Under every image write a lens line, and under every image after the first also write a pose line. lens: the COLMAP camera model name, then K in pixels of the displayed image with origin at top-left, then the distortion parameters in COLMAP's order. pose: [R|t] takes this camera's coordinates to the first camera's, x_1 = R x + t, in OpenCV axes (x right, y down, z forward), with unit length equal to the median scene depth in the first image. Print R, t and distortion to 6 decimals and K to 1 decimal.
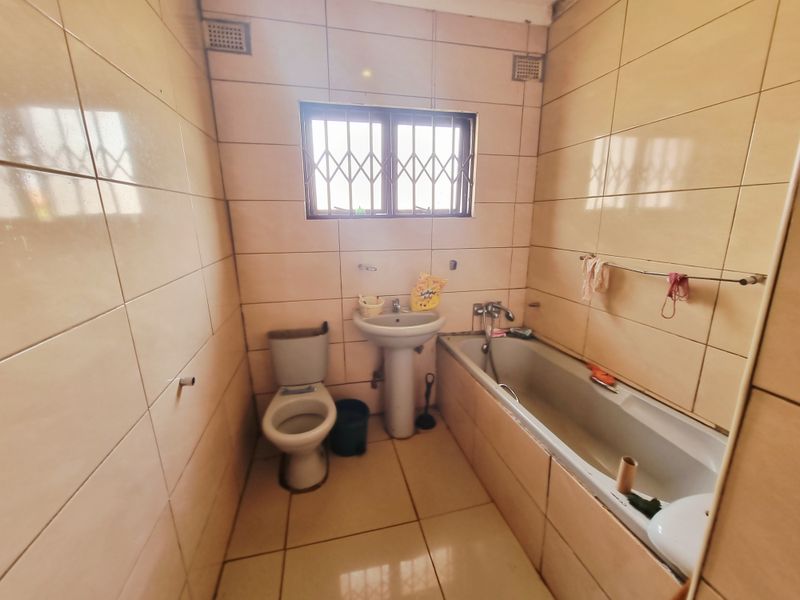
lens RADIAL K [[332.6, 0, 403.4], [0, 332.6, 296.7], [0, 0, 1]] dist [-0.000482, -0.001138]
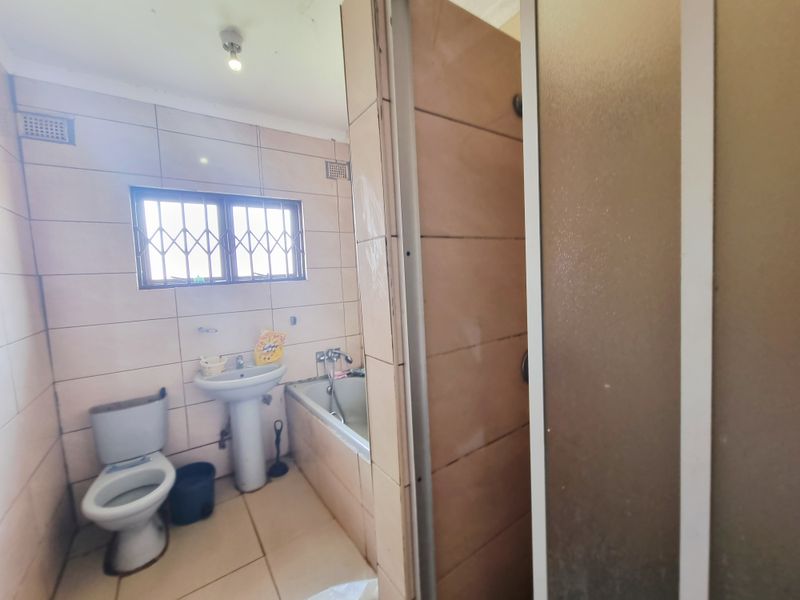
lens RADIAL K [[332.6, 0, 403.4], [0, 332.6, 296.7], [0, 0, 1]] dist [-0.000482, -0.001138]
pose [[0.928865, -0.065004, 0.364671, 0.095434], [0.128121, 0.980098, -0.151634, 0.052108], [-0.347557, 0.187570, 0.918707, -0.234562]]
